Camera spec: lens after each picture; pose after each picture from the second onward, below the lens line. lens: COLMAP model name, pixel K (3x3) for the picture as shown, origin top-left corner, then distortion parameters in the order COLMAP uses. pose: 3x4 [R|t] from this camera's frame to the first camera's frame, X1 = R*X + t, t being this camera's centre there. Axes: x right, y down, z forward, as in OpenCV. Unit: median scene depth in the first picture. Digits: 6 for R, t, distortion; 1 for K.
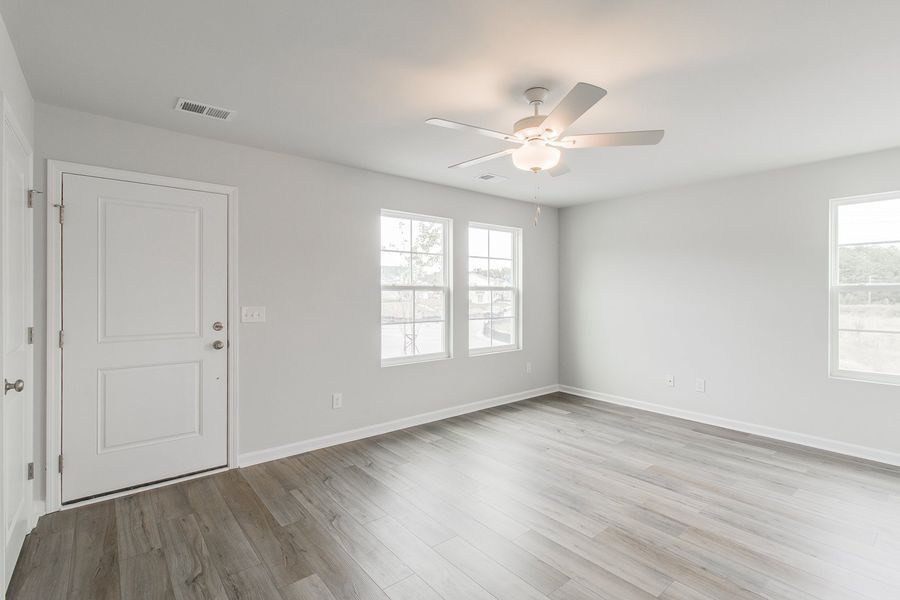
lens RADIAL K [[414.3, 0, 444.4], [0, 414.3, 294.9], [0, 0, 1]] dist [0.002987, -0.000391]
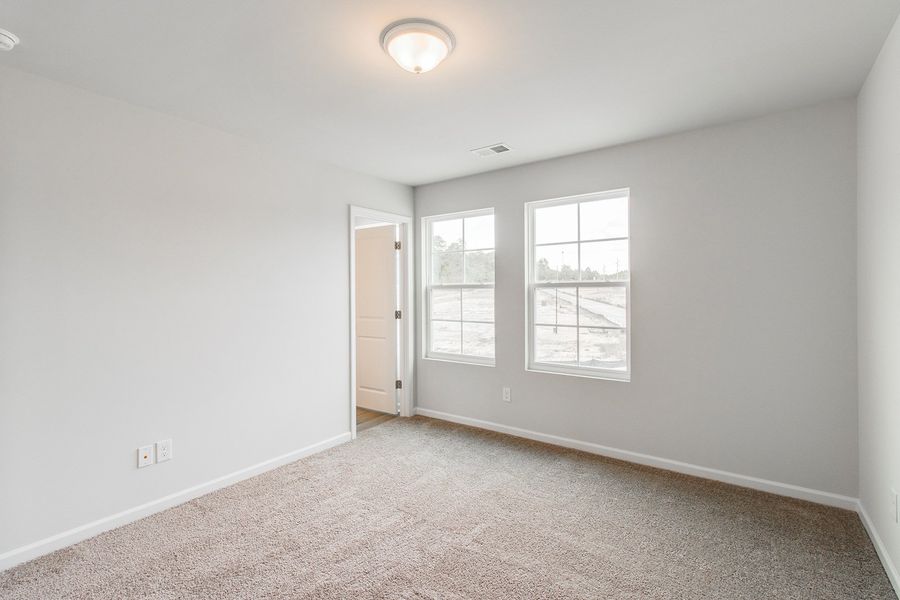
lens RADIAL K [[414.3, 0, 446.5], [0, 414.3, 287.4], [0, 0, 1]] dist [0.002987, -0.000391]
pose [[0.265469, -0.012427, -0.964039, 0.979653], [0.001691, 0.999921, -0.012424, -0.002757], [0.964118, 0.001668, 0.265470, 0.785612]]
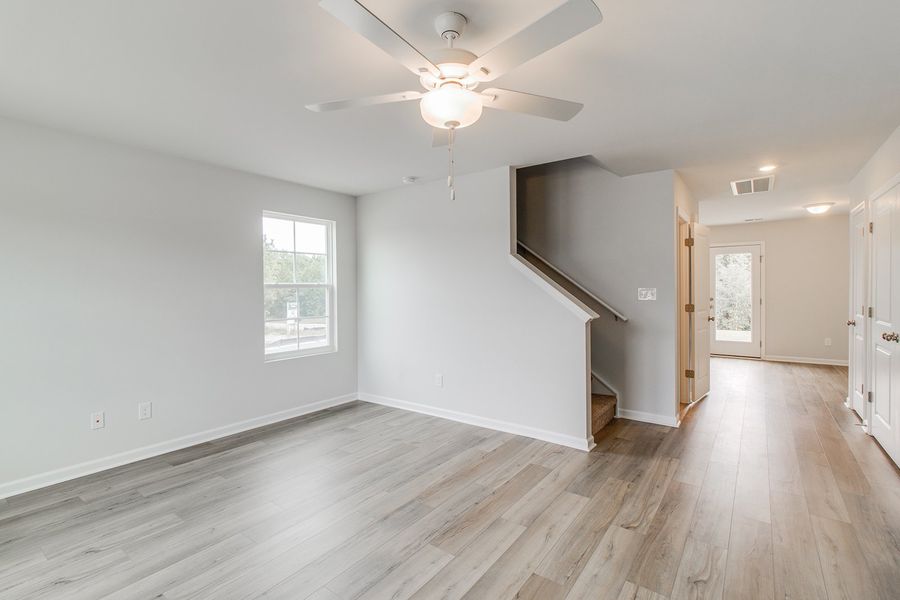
lens RADIAL K [[414.3, 0, 455.9], [0, 414.3, 291.7], [0, 0, 1]] dist [0.002987, -0.000391]
pose [[-0.250312, -0.004947, 0.968153, -0.311557], [0.011719, 0.999898, 0.008139, -0.002437], [-0.968094, 0.013383, -0.250229, 0.721566]]
